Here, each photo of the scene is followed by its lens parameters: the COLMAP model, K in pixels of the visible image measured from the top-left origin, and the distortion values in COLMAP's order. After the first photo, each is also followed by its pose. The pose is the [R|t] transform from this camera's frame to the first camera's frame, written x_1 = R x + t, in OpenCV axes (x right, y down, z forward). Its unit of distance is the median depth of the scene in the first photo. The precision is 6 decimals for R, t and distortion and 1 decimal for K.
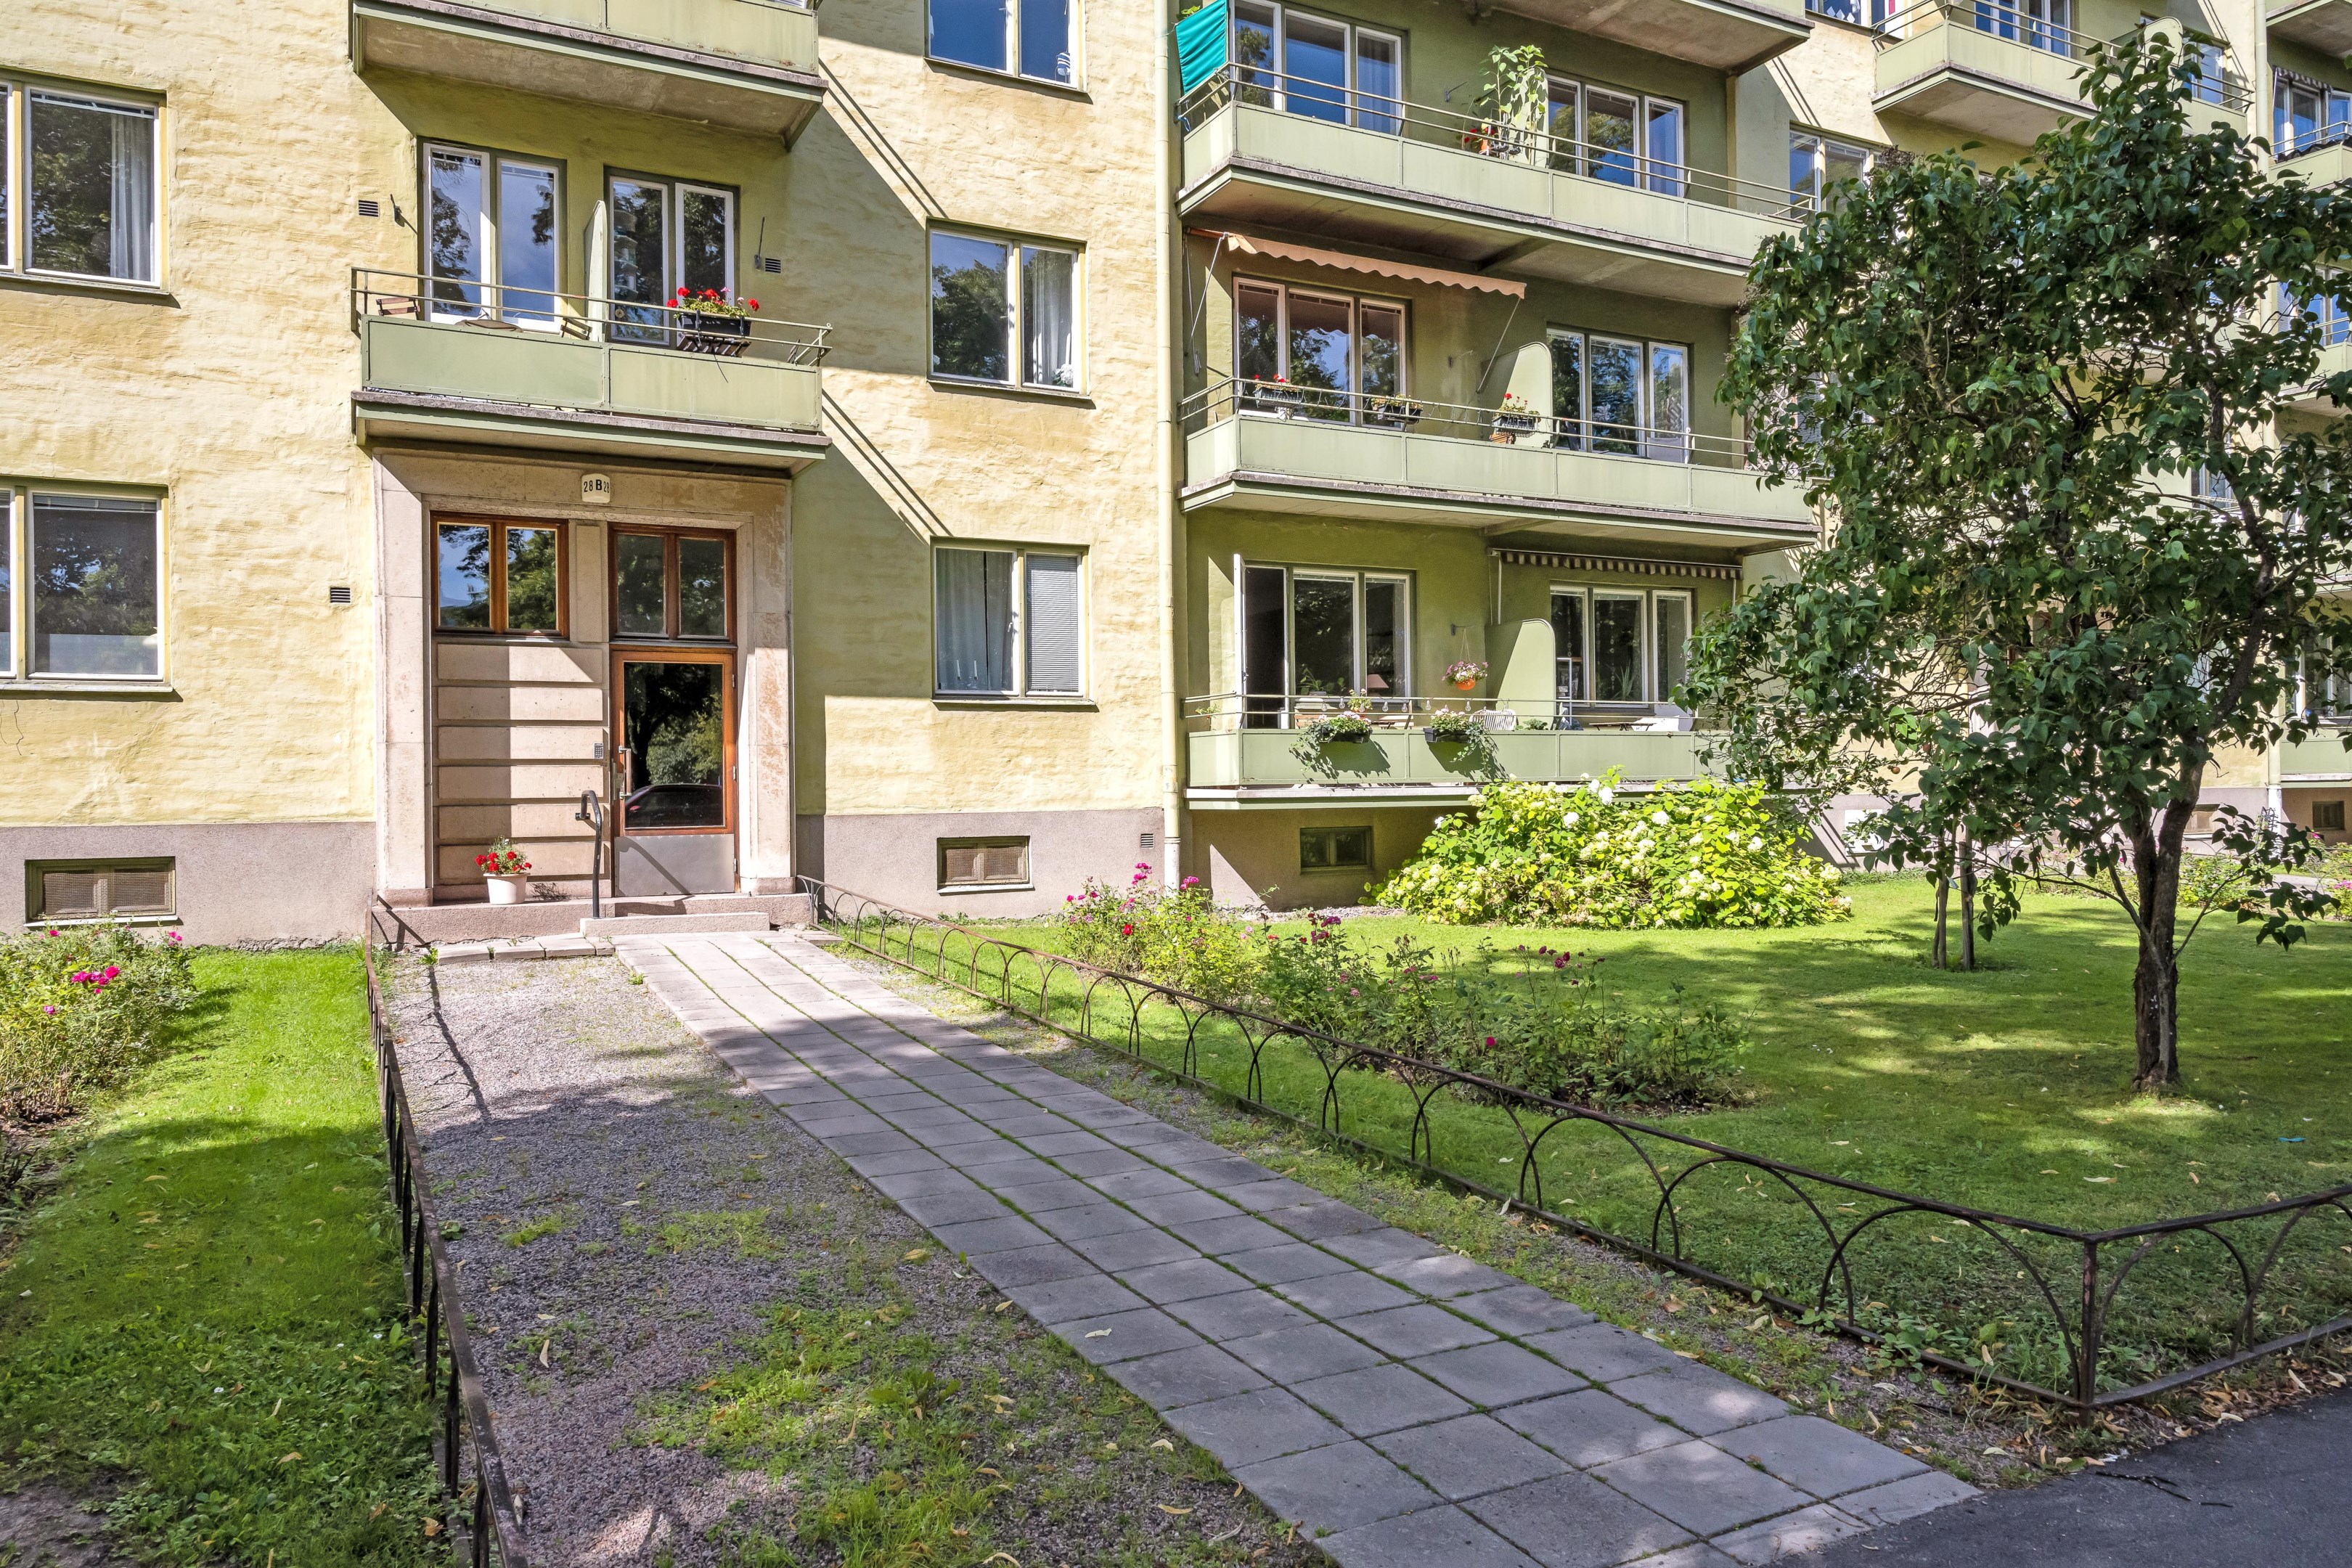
lens RADIAL K [[1566.8, 0, 1175.6], [0, 1566.8, 782.0], [0, 0, 1]] dist [-0.005895, 0.002144]
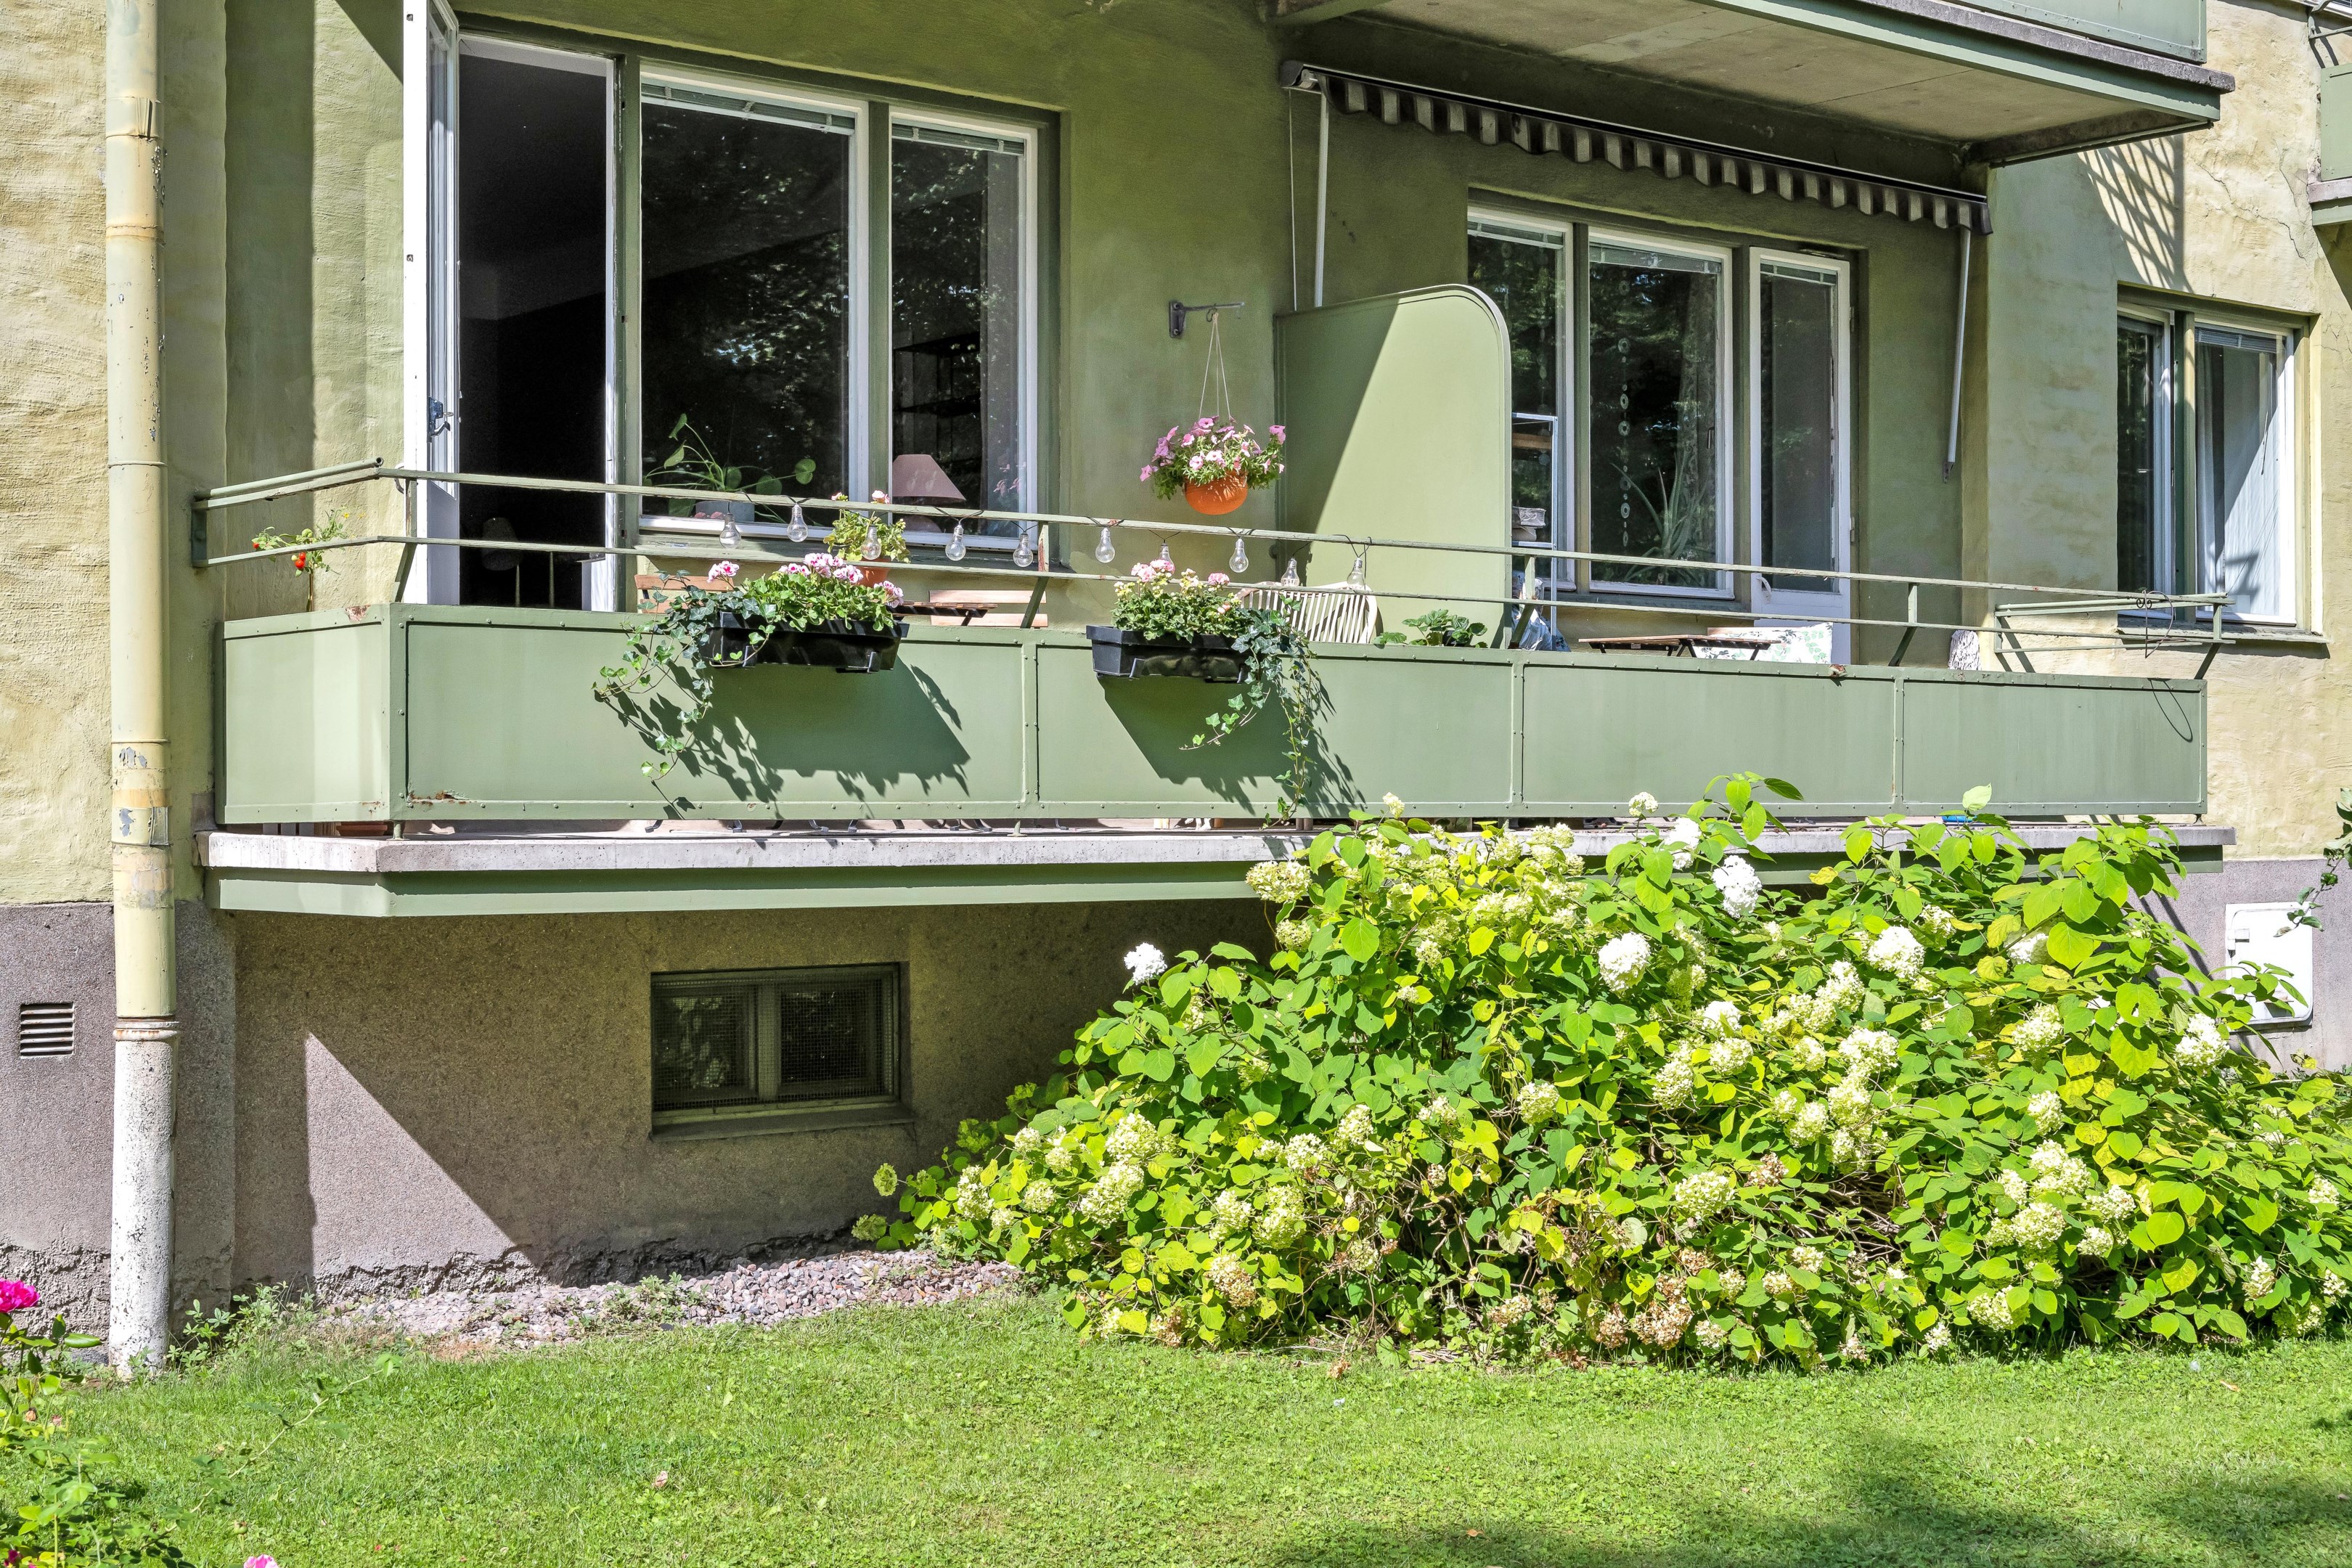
lens RADIAL K [[3084.2, 0, 1175.0], [0, 3084.2, 787.8], [0, 0, 1]] dist [0.004743, 0.000000]
pose [[0.978230, 0.012697, 0.207134, 0.059691], [-0.011651, 0.999912, -0.006270, -0.001681], [-0.207196, 0.003720, 0.978292, 0.460422]]
